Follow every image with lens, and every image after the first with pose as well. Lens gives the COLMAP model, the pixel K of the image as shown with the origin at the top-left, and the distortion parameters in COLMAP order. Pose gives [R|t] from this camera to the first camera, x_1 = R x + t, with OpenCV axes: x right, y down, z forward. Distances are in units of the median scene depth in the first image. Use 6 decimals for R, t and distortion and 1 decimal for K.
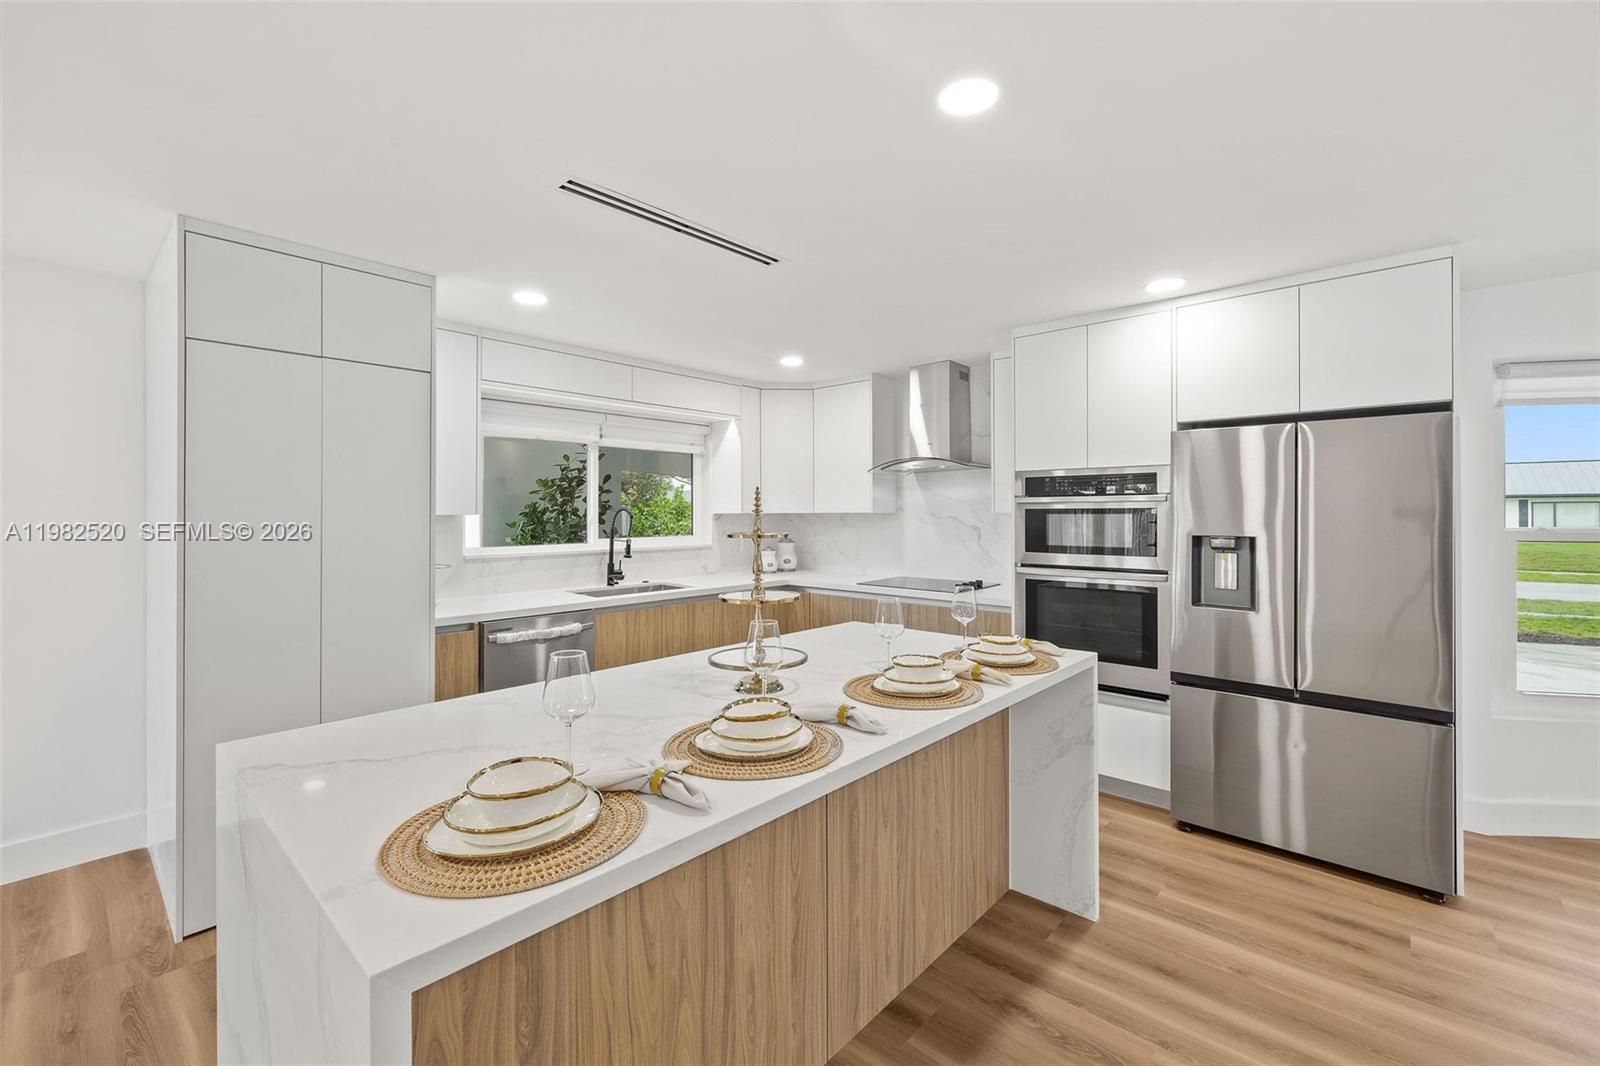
lens RADIAL K [[673.3, 0, 790.8], [0, 673.3, 509.0], [0, 0, 1]] dist [-0.001722, -0.000479]
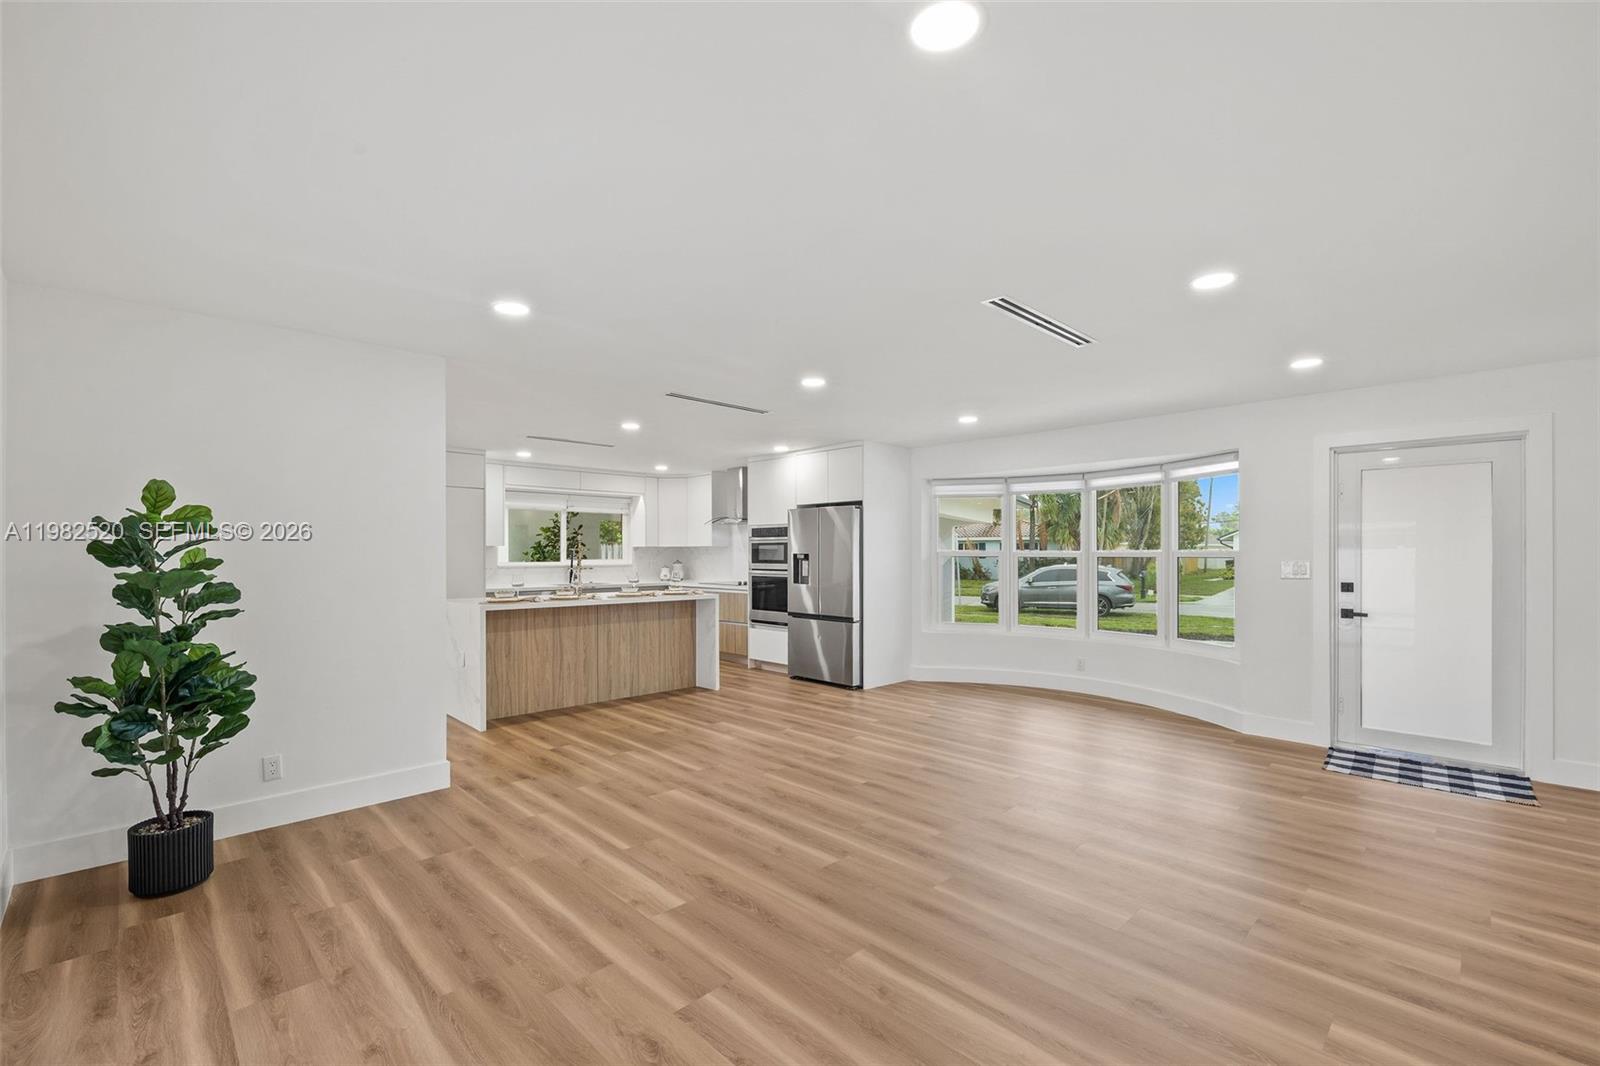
lens RADIAL K [[671.9, 0, 774.2], [0, 671.9, 559.2], [0, 0, 1]] dist [-0.005757, 0.000091]
pose [[0.997303, 0.001265, -0.073382, 0.698068], [-0.000215, 0.999897, 0.014324, 0.024093], [0.073392, -0.014270, 0.997201, -1.360991]]
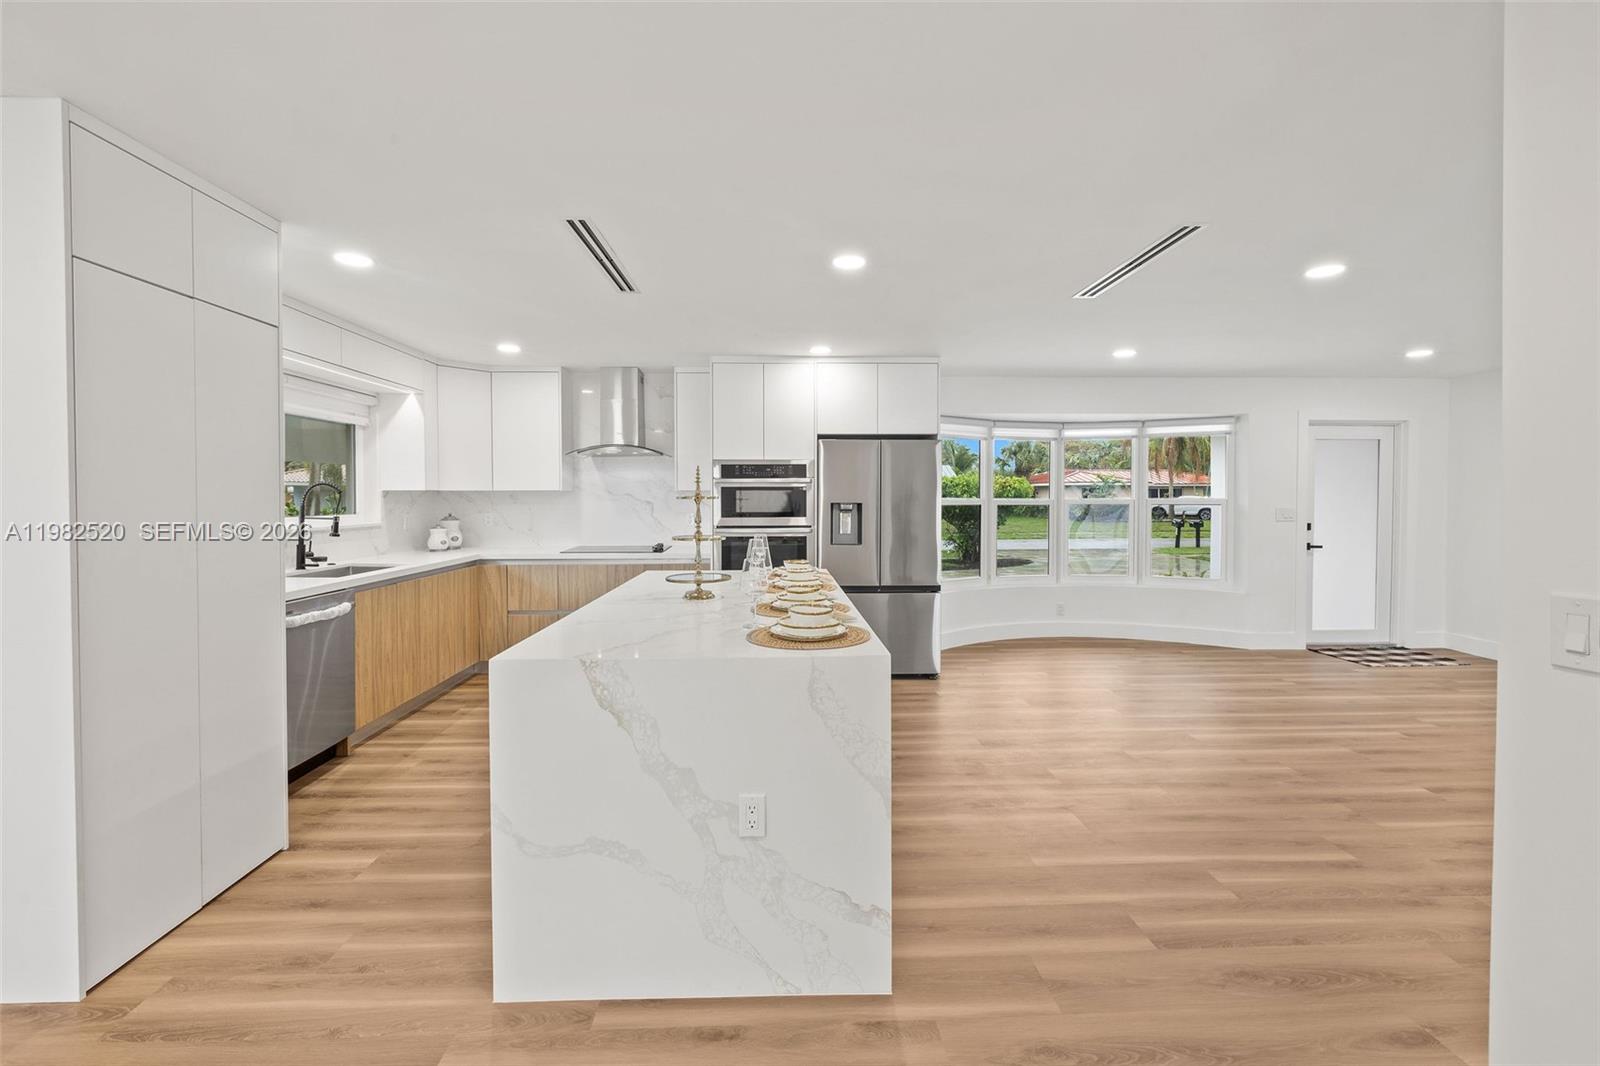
lens RADIAL K [[673.3, 0, 789.0], [0, 673.3, 510.4], [0, 0, 1]] dist [-0.001722, -0.000479]
pose [[0.719424, -0.012885, 0.694452, -0.633662], [-0.003447, 0.999749, 0.022120, 0.021087], [-0.694563, -0.018307, 0.719199, -0.130668]]
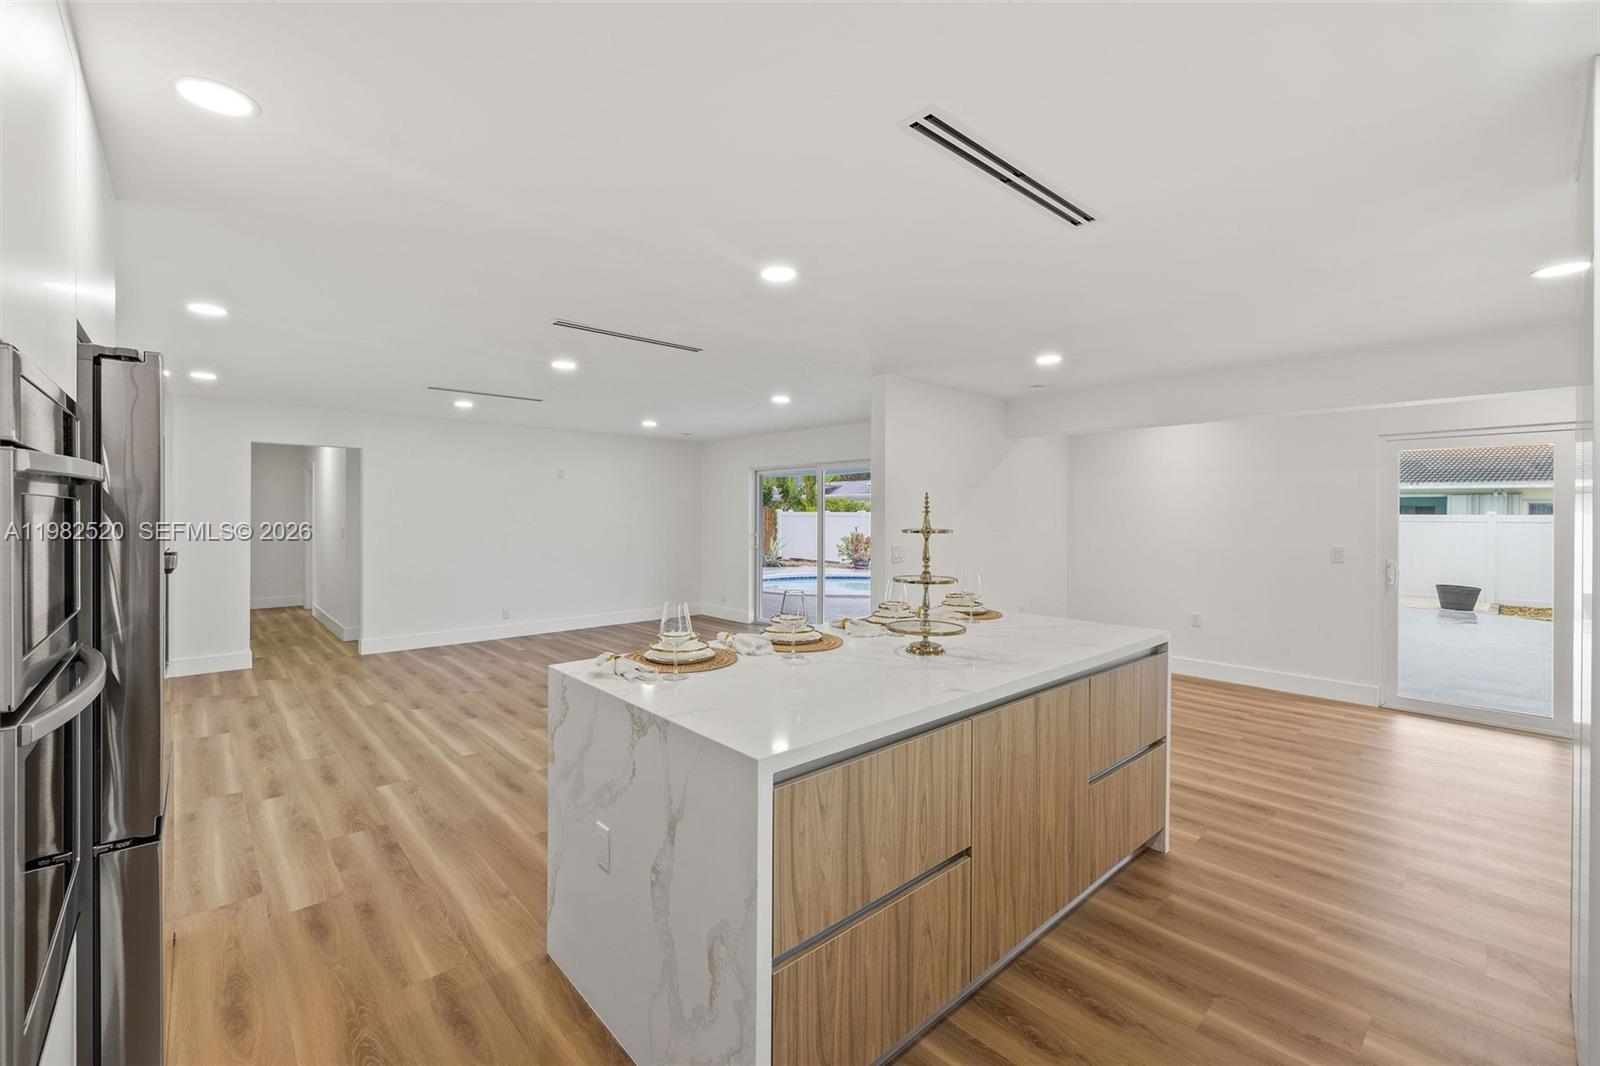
lens RADIAL K [[673.3, 0, 786.8], [0, 673.3, 518.9], [0, 0, 1]] dist [-0.001722, -0.000479]
pose [[-0.994974, -0.001685, 0.100121, 0.033850], [-0.001916, 0.999996, -0.002215, 0.013024], [-0.100117, -0.002396, -0.994973, 1.482582]]
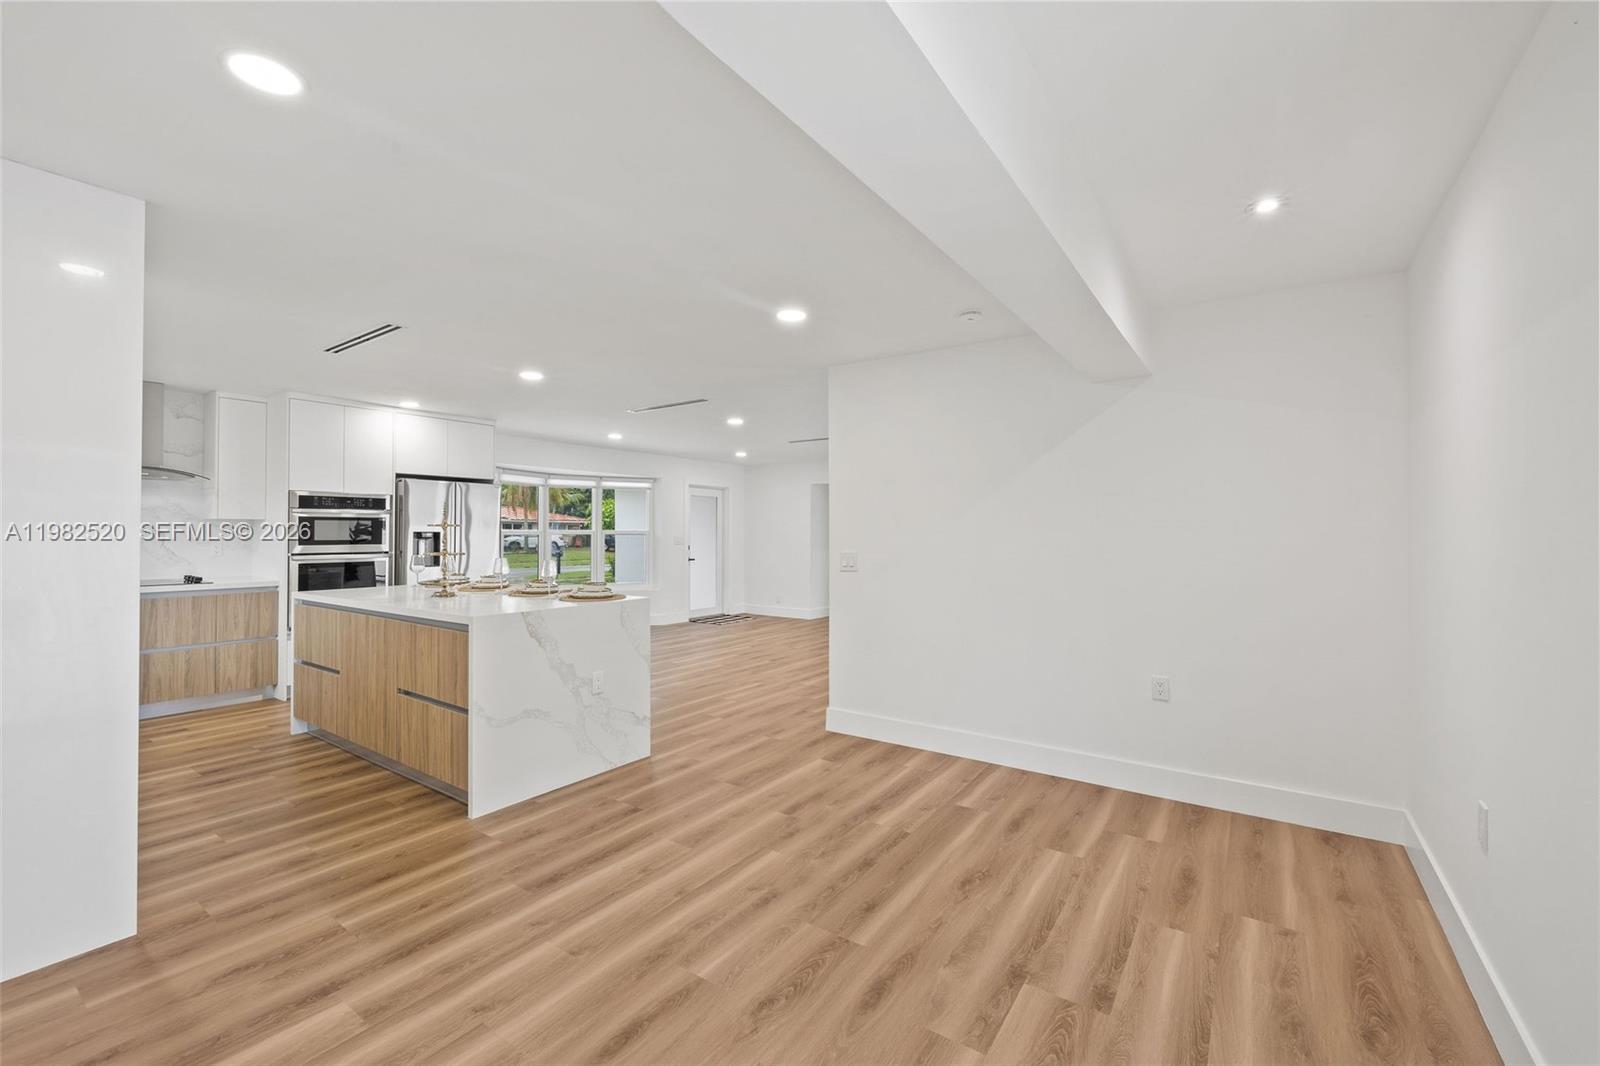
lens RADIAL K [[673.3, 0, 790.6], [0, 673.3, 524.2], [0, 0, 1]] dist [-0.001722, -0.000479]
pose [[-0.116227, 0.013553, 0.993130, -1.499935], [-0.007792, 0.999864, -0.014557, 0.036455], [-0.993192, -0.009430, -0.116106, 0.119776]]
